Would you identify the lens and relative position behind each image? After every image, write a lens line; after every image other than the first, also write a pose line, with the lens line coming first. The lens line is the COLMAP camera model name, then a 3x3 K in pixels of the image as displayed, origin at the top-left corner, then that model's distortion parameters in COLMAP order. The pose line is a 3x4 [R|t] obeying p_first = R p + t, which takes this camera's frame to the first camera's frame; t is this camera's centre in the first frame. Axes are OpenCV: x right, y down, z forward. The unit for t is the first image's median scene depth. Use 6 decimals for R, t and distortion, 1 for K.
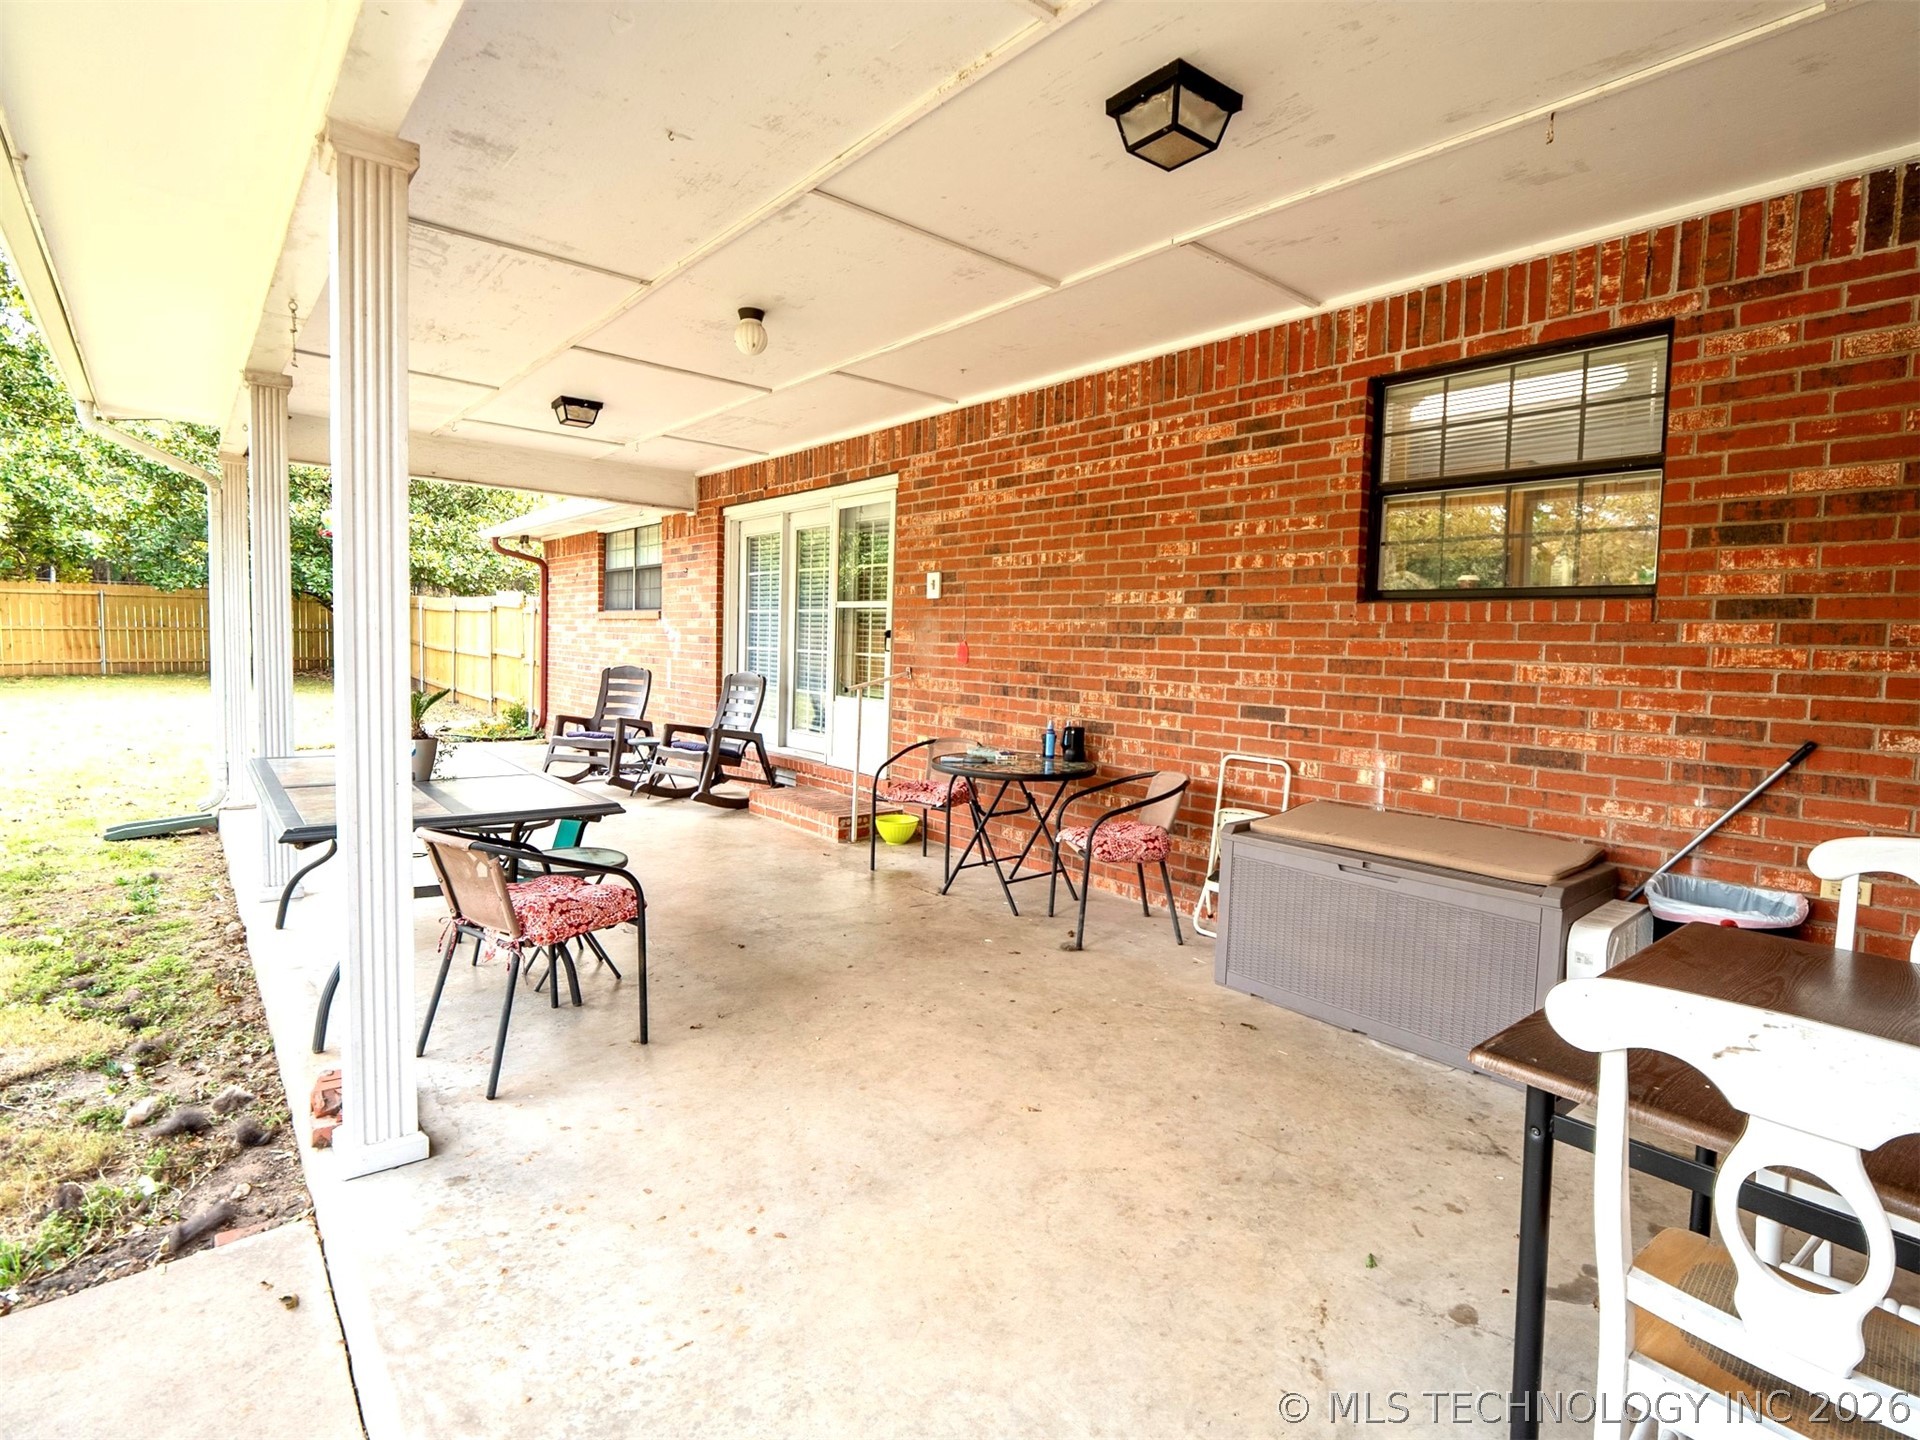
lens RADIAL K [[961.1, 0, 980.5], [0, 961.1, 703.3], [0, 0, 1]] dist [0.000999, -0.009472]
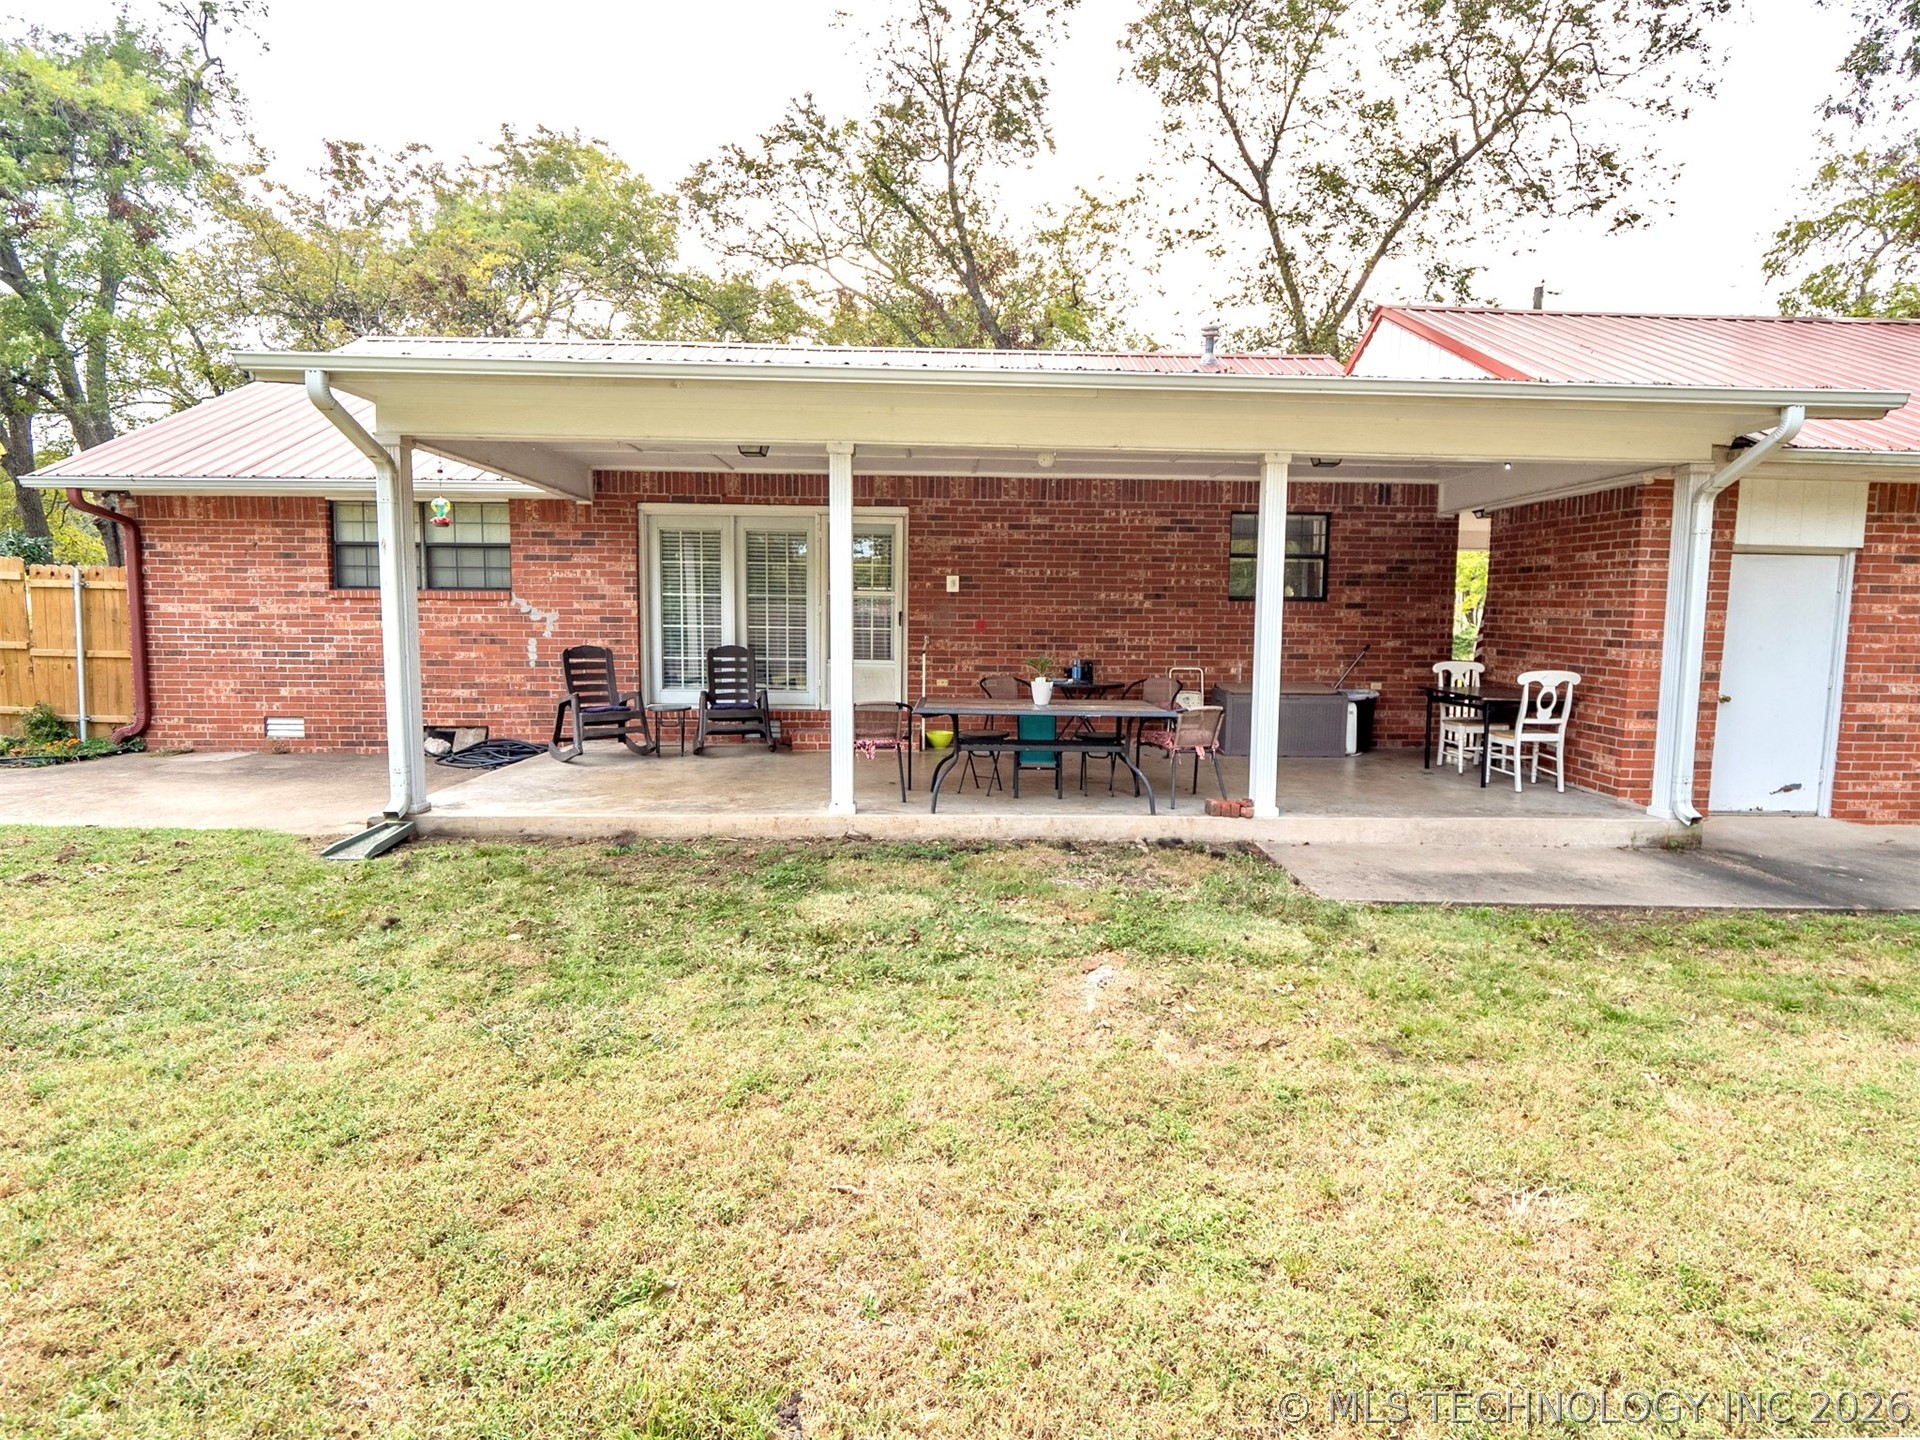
lens RADIAL K [[961.1, 0, 980.5], [0, 961.1, 703.3], [0, 0, 1]] dist [0.000999, -0.009472]
pose [[0.619409, -0.093753, 0.779450, -1.221678], [0.056777, 0.995594, 0.074632, -0.039418], [-0.783013, -0.001973, 0.622002, -0.027176]]
